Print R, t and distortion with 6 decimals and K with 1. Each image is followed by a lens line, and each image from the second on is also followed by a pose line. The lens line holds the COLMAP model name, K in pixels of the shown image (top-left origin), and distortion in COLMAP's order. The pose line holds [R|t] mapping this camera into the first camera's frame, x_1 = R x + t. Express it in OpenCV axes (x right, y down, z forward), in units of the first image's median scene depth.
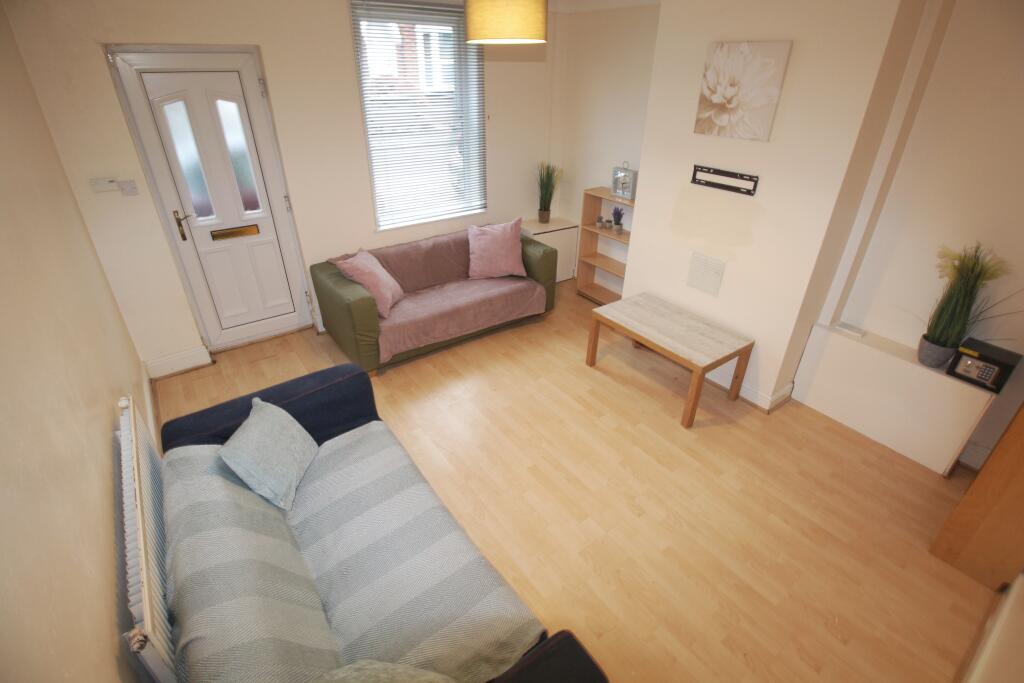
lens RADIAL K [[478.1, 0, 509.9], [0, 478.1, 339.9], [0, 0, 1]] dist [-0.000245, -0.001317]
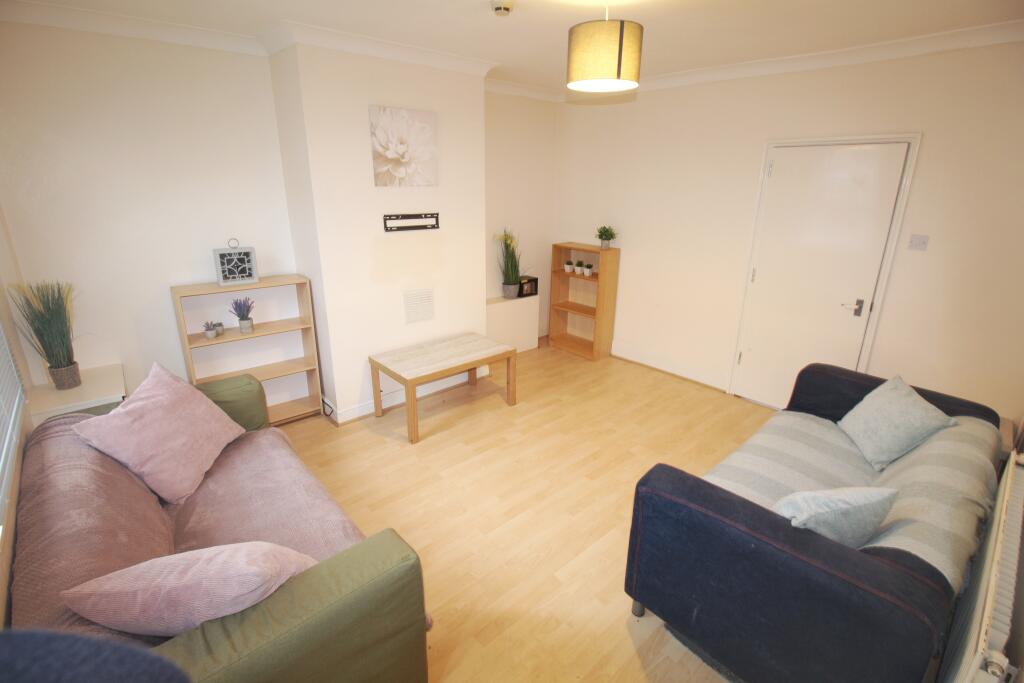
lens RADIAL K [[478.1, 0, 508.3], [0, 478.1, 341.0], [0, 0, 1]] dist [-0.000245, -0.001317]
pose [[-0.107587, -0.322073, 0.940582, -0.732537], [0.488176, 0.807053, 0.332190, -0.363052], [-0.866089, 0.494908, 0.070400, 0.836893]]
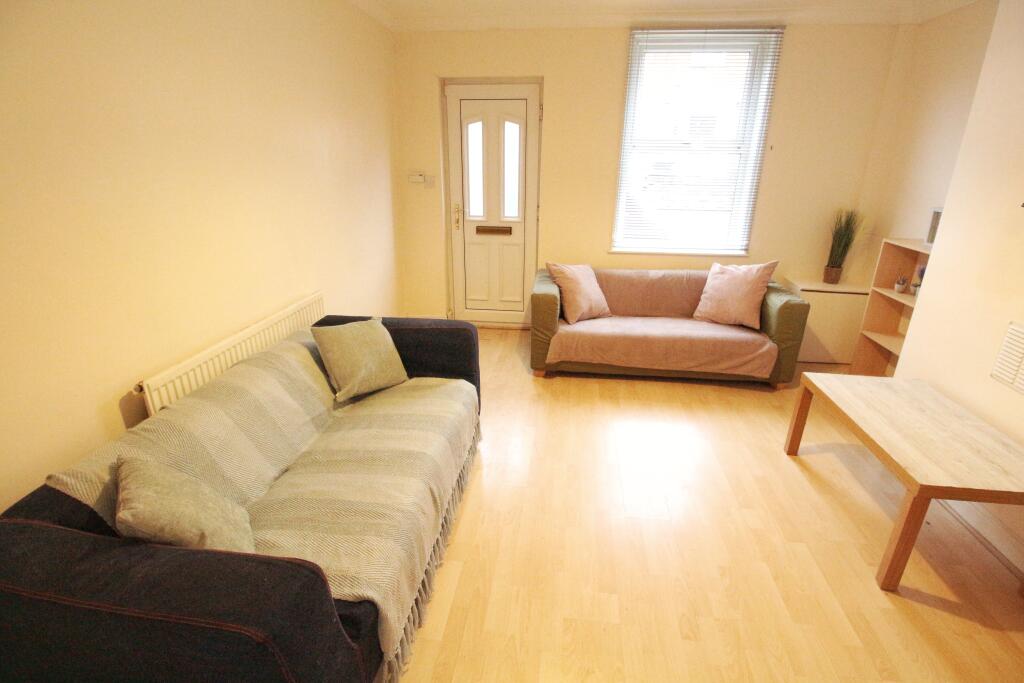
lens RADIAL K [[478.1, 0, 515.9], [0, 478.1, 335.8], [0, 0, 1]] dist [-0.000245, -0.001317]
pose [[0.735469, 0.231595, -0.636749, 0.334687], [-0.341503, 0.938377, -0.053148, 0.077896], [0.585202, 0.256541, 0.769237, 0.210297]]
